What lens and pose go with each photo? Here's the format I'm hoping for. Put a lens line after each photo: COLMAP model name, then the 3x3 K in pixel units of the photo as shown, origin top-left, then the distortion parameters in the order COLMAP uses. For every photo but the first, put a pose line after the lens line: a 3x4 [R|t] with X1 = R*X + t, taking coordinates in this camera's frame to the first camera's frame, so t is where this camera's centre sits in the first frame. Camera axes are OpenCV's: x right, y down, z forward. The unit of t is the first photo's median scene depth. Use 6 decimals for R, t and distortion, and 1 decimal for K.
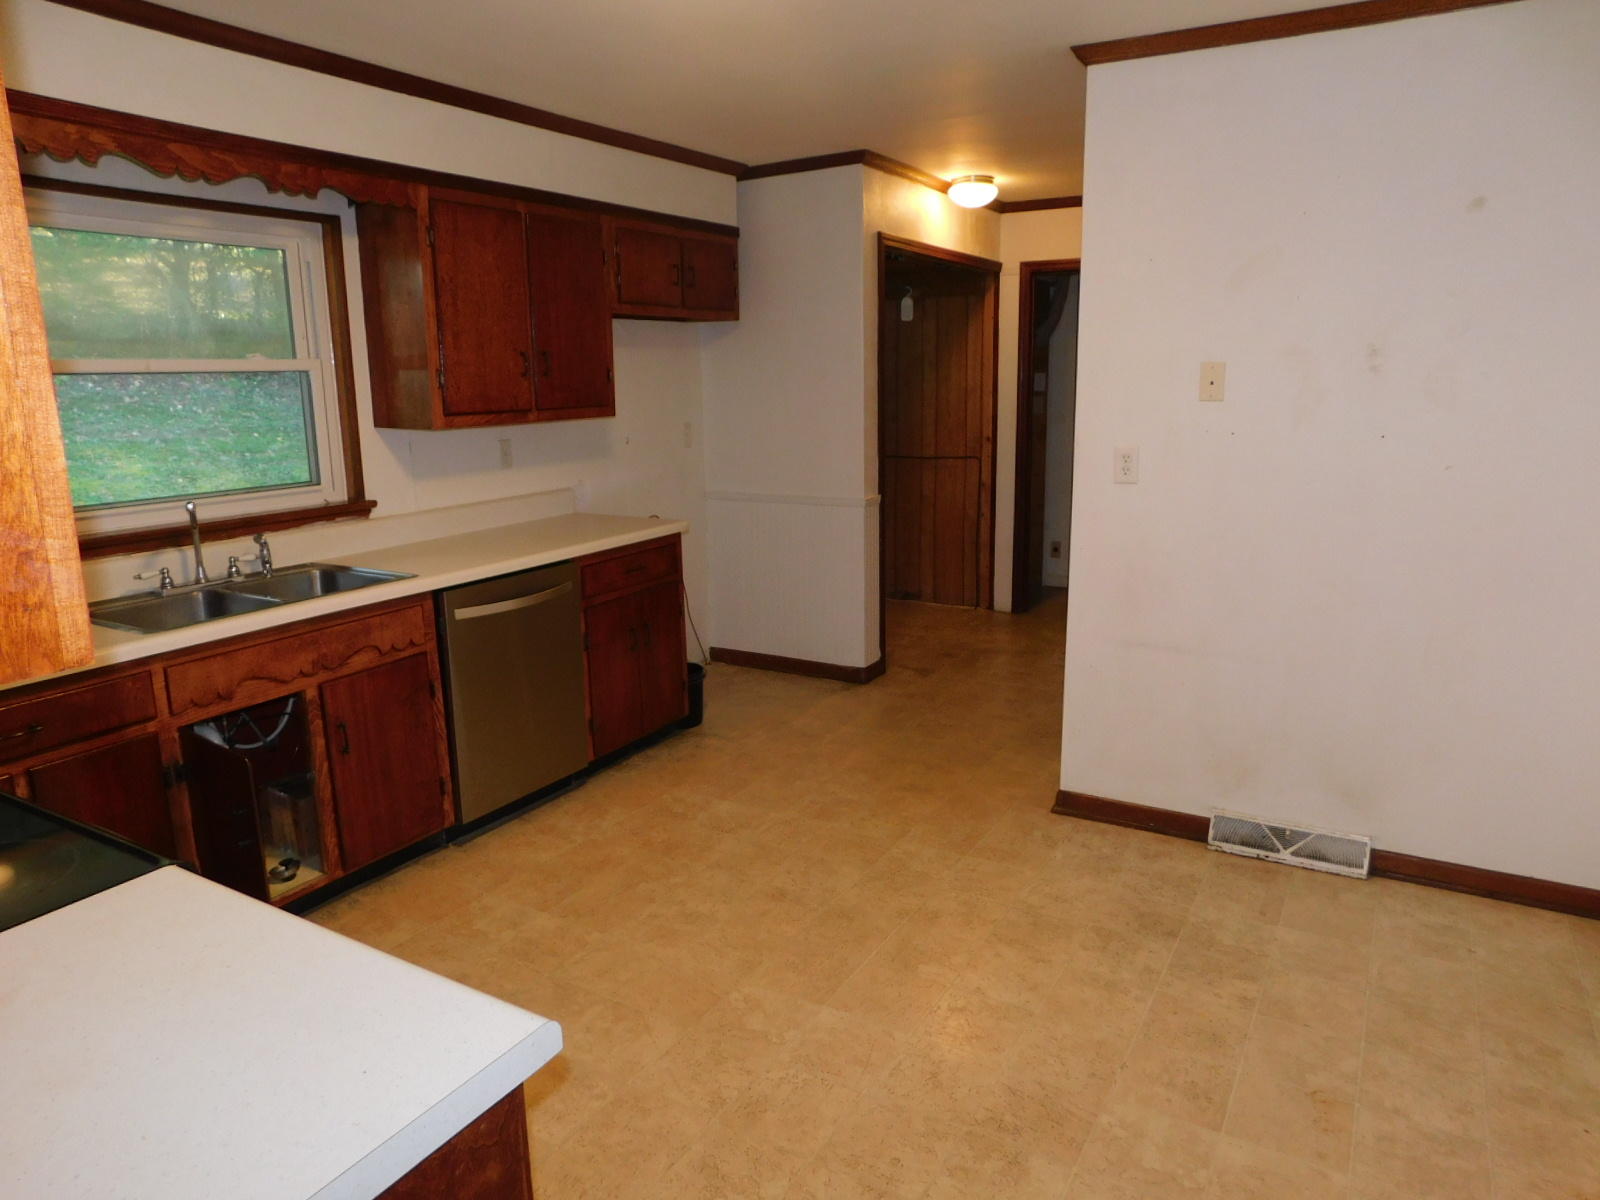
lens RADIAL K [[1047.0, 0, 810.7], [0, 1047.0, 601.9], [0, 0, 1]] dist [-0.073810, 0.053739]
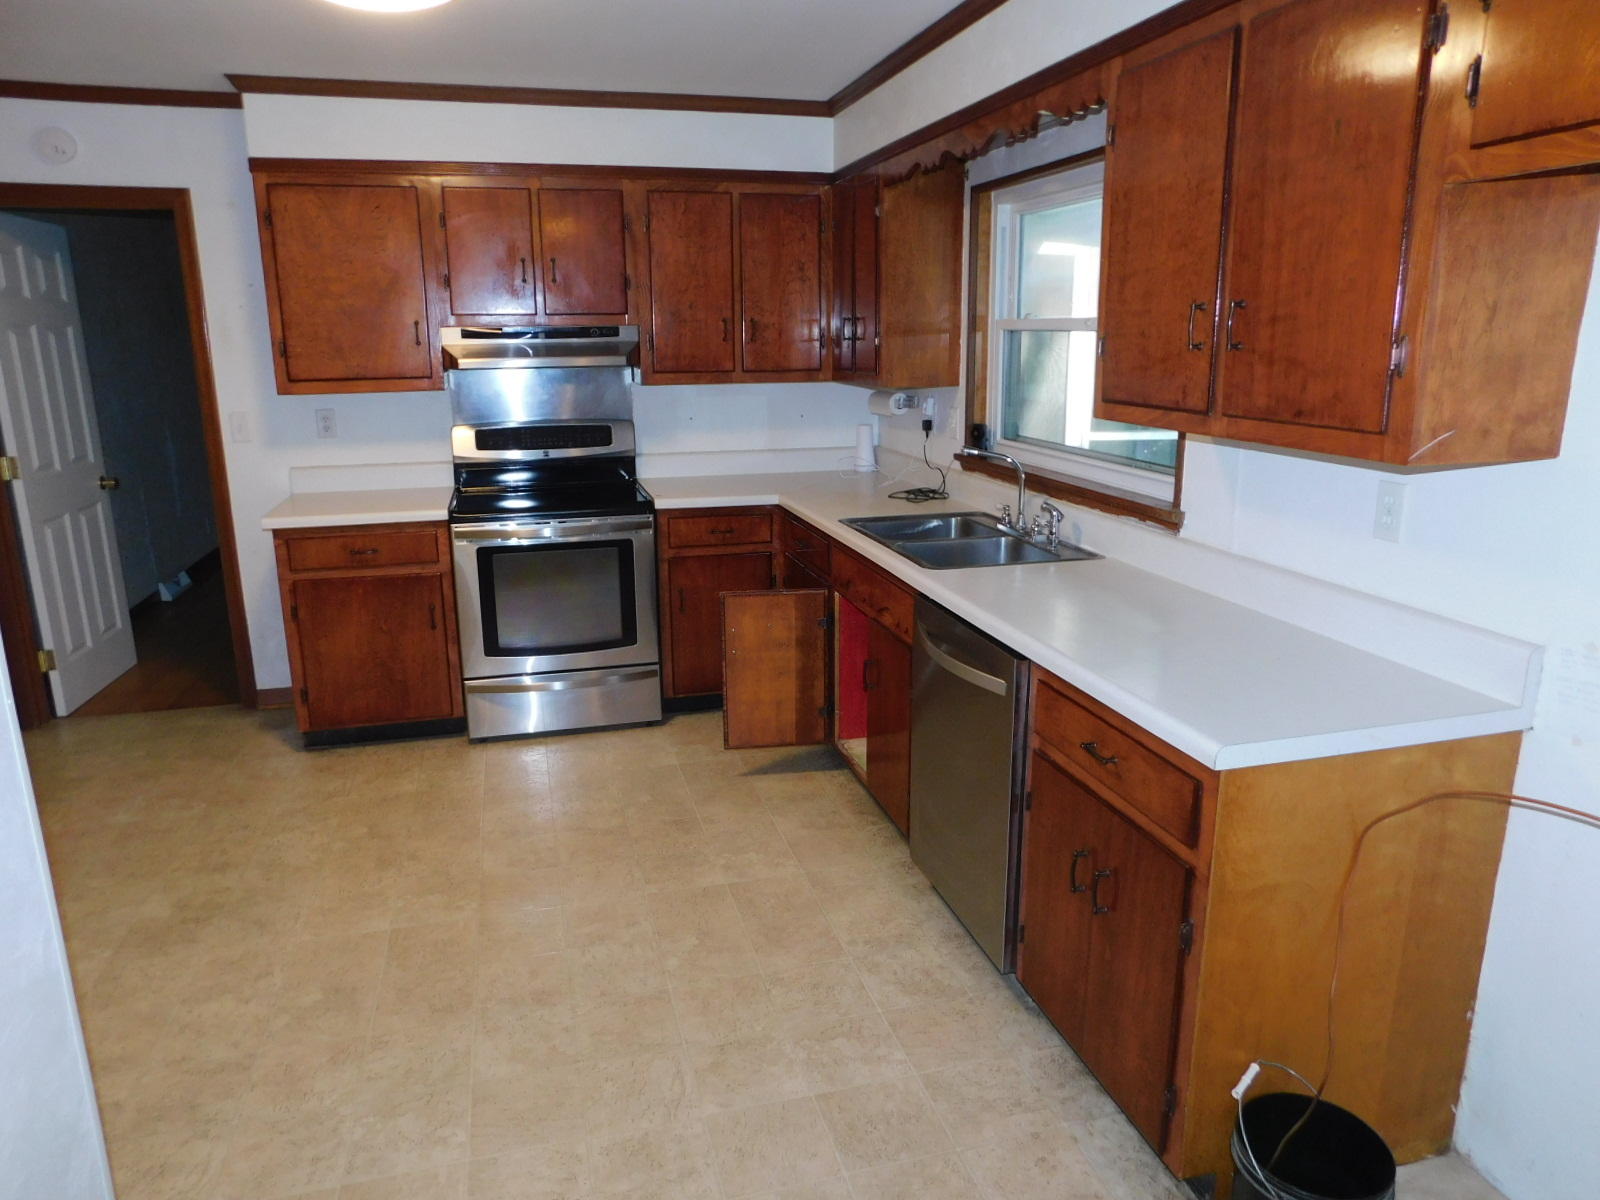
lens RADIAL K [[1047.0, 0, 810.7], [0, 1047.0, 601.9], [0, 0, 1]] dist [-0.073810, 0.053739]
pose [[-0.699733, 0.188430, -0.689107, 0.309100], [-0.137754, 0.910899, 0.388955, -0.330032], [0.700998, 0.367092, -0.611429, 1.468368]]
